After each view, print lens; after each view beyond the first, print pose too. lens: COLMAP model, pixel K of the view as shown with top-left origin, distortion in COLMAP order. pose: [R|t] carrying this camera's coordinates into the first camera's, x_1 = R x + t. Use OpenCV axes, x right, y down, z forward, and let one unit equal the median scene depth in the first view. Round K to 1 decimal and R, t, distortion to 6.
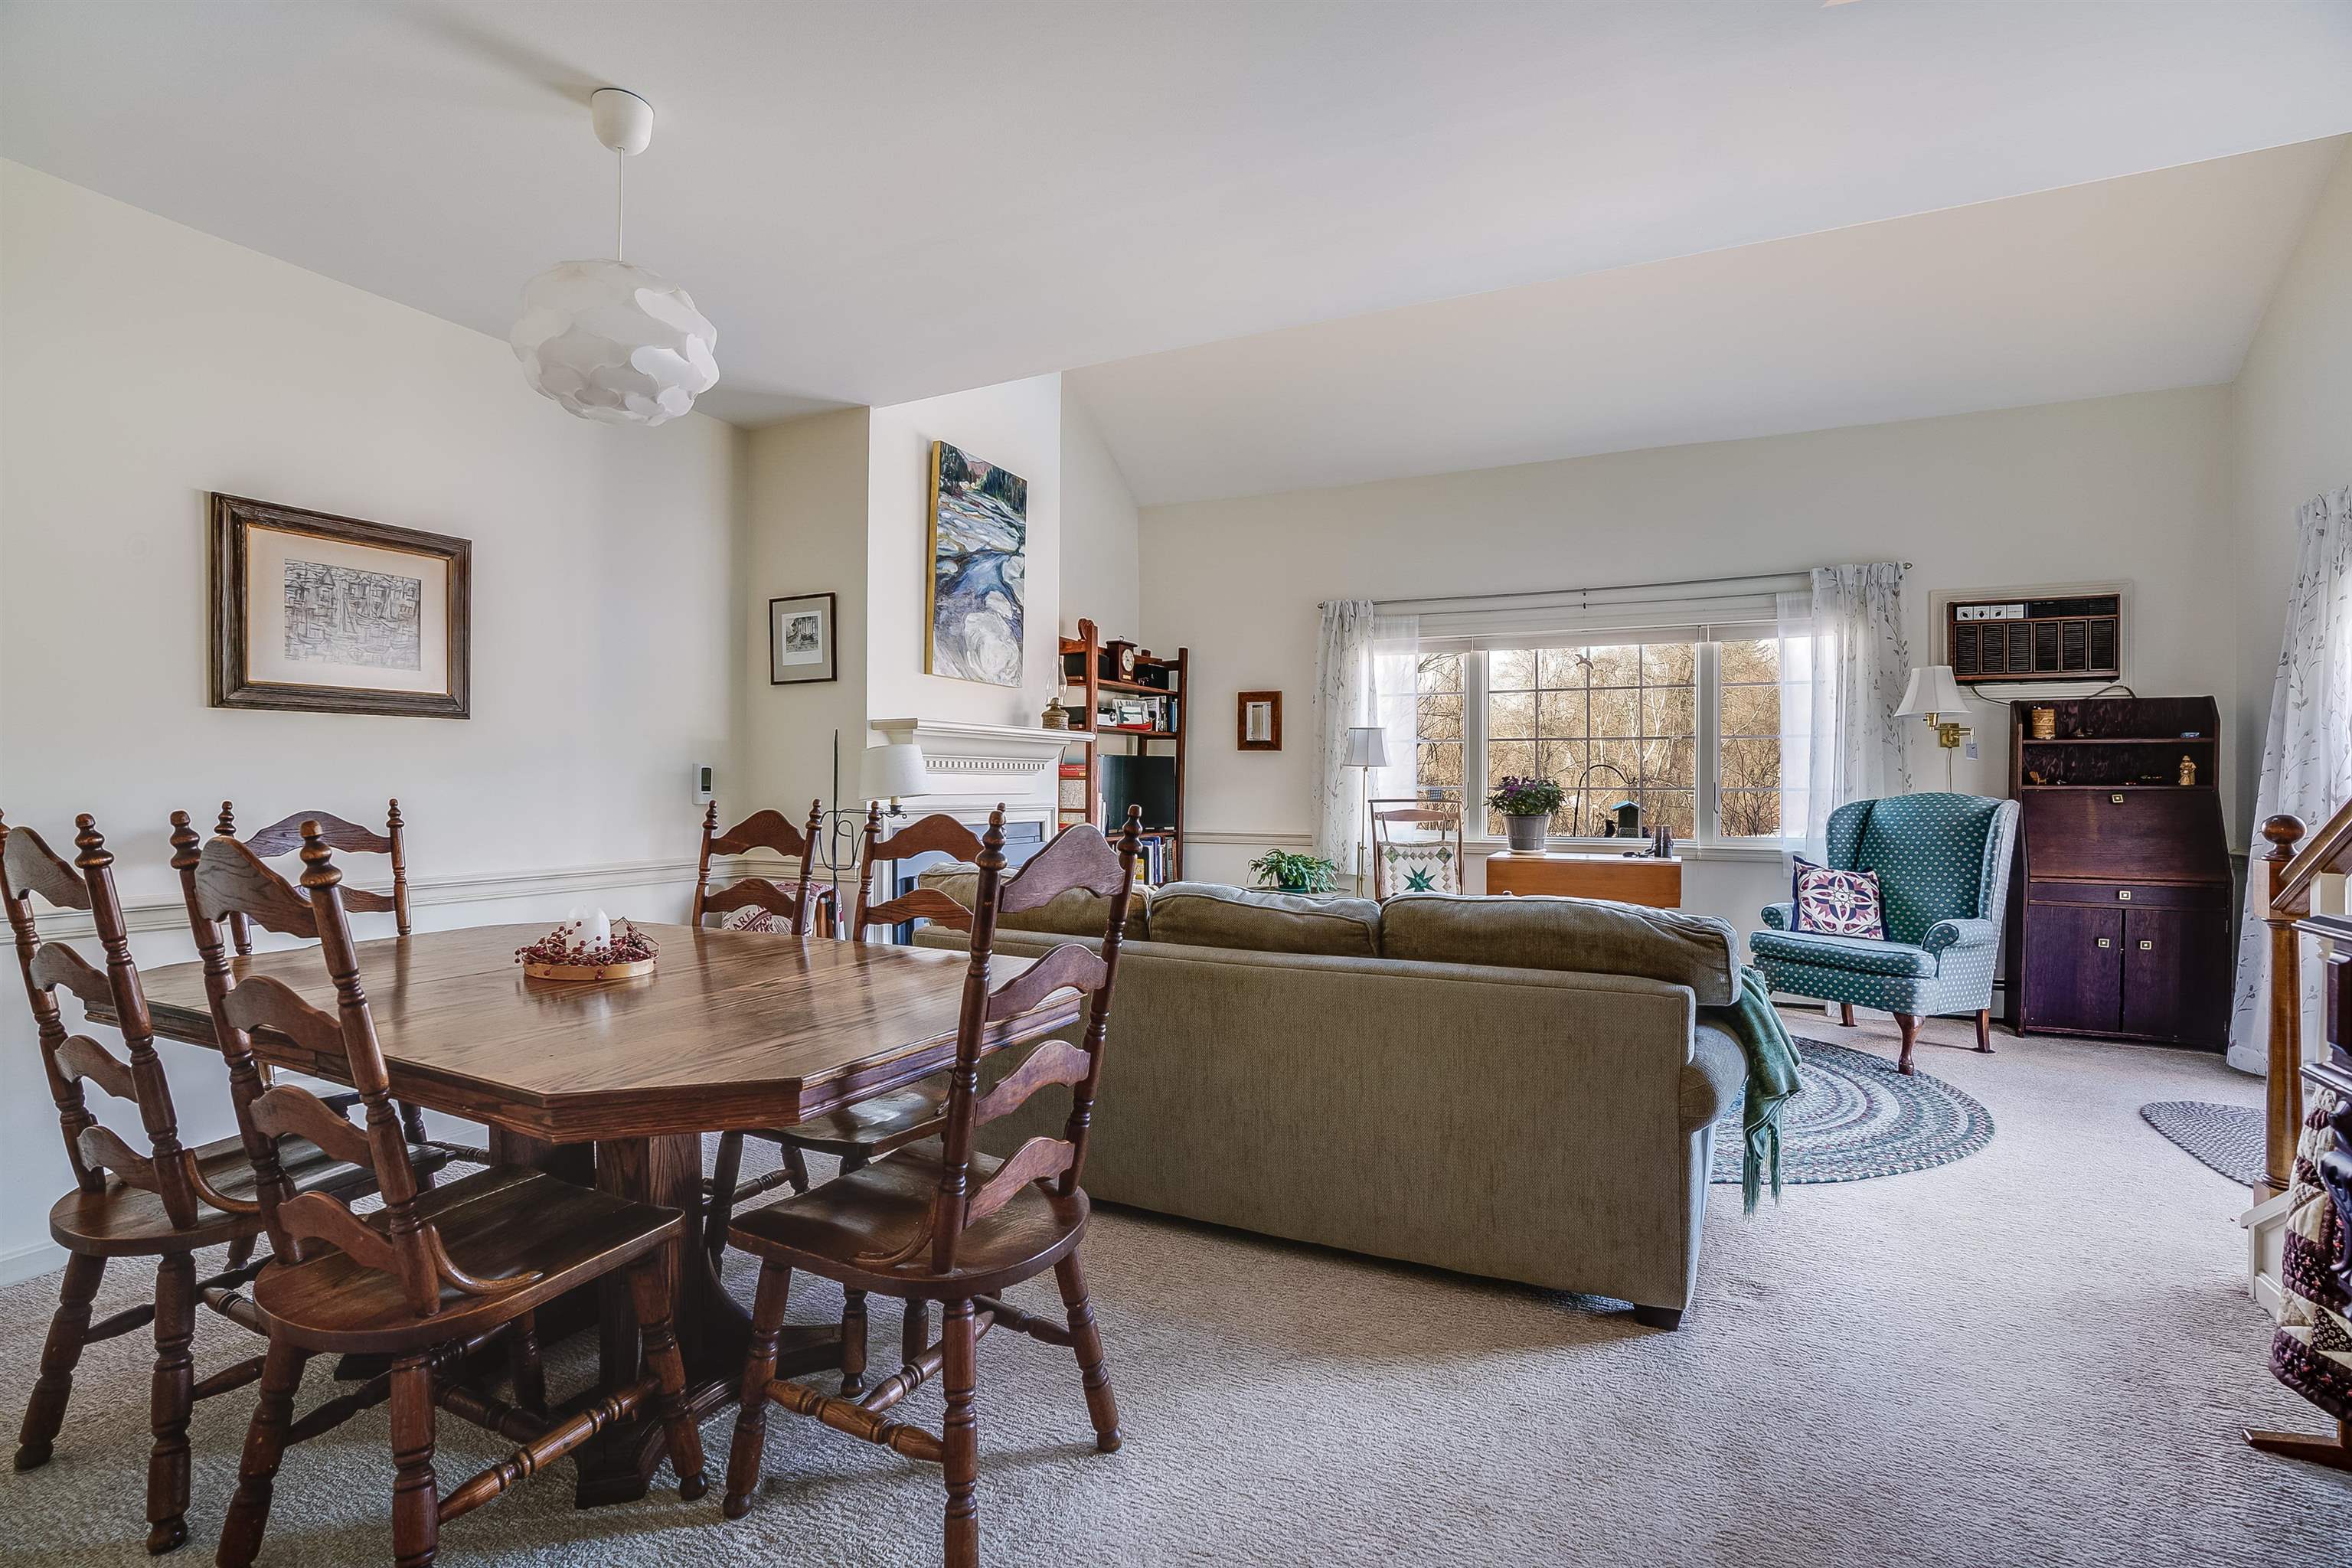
lens RADIAL K [[1082.6, 0, 1174.7], [0, 1082.6, 790.4], [0, 0, 1]] dist [-0.076096, 0.034620]
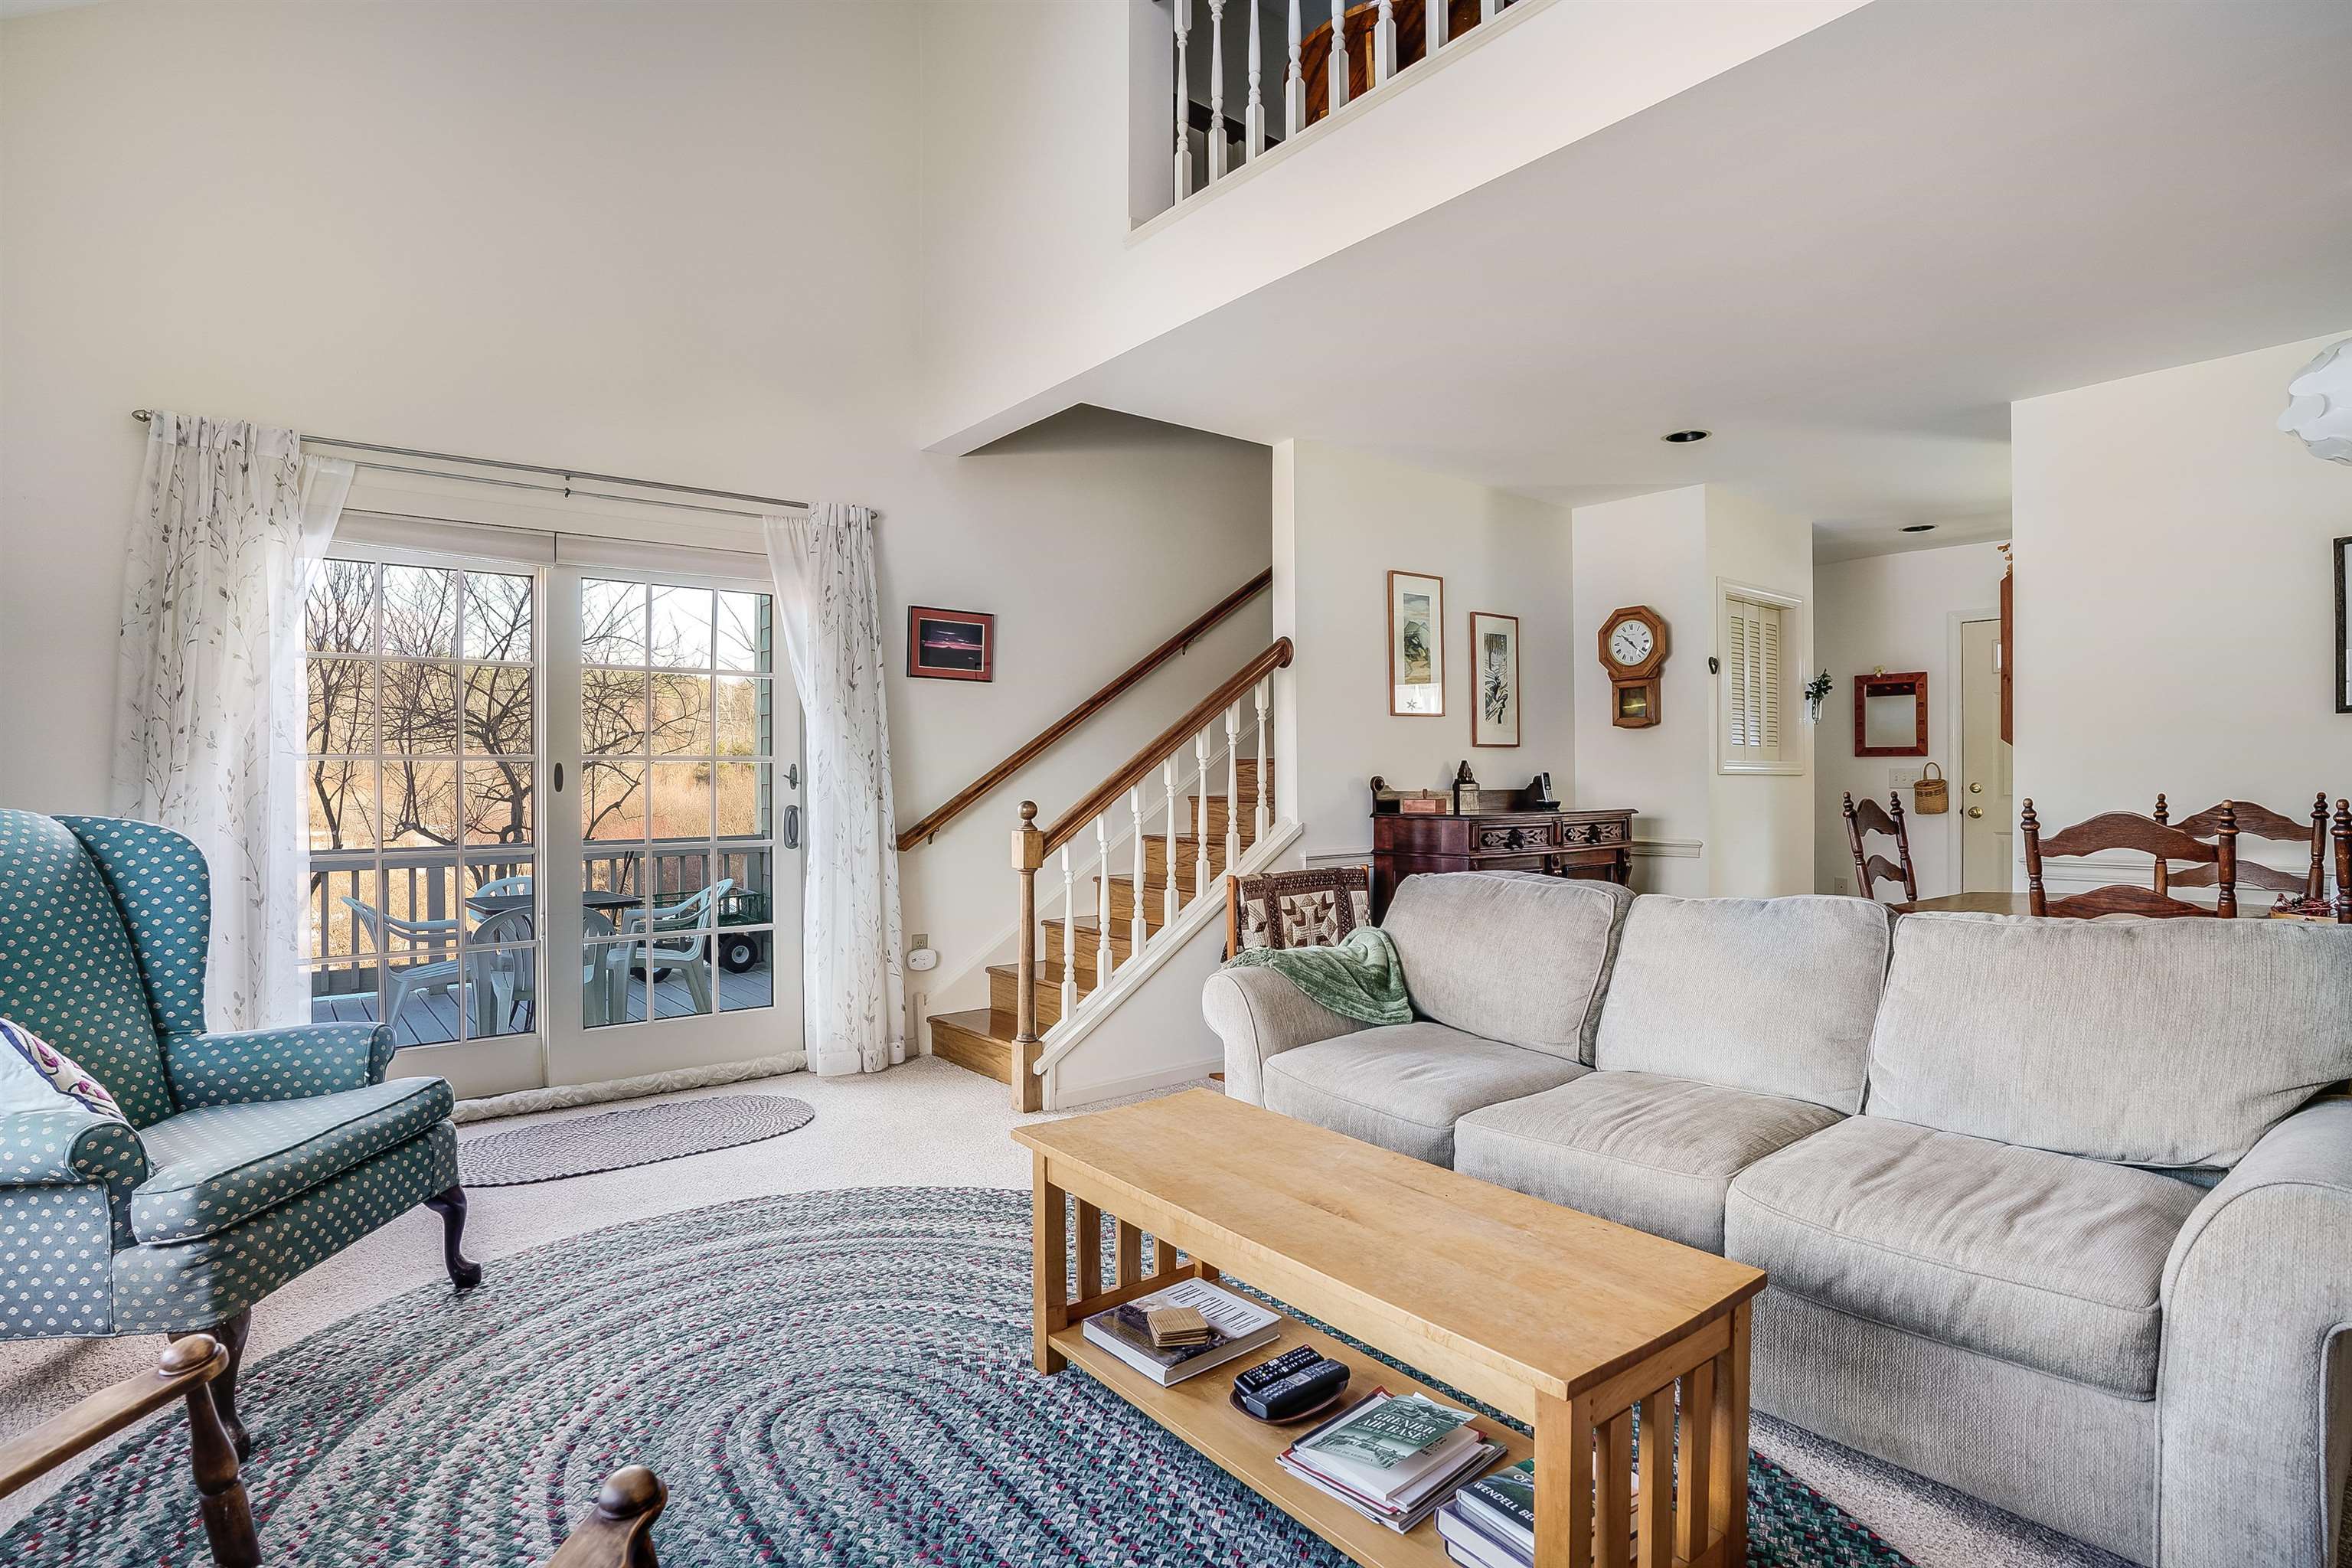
lens RADIAL K [[1184.0, 0, 1163.0], [0, 1184.0, 782.1], [0, 0, 1]] dist [-0.068252, 0.036579]
pose [[-0.905012, 0.002394, 0.425380, 0.067285], [0.006475, 0.999946, 0.008149, -0.007594], [-0.425337, 0.010129, -0.904978, 1.199696]]
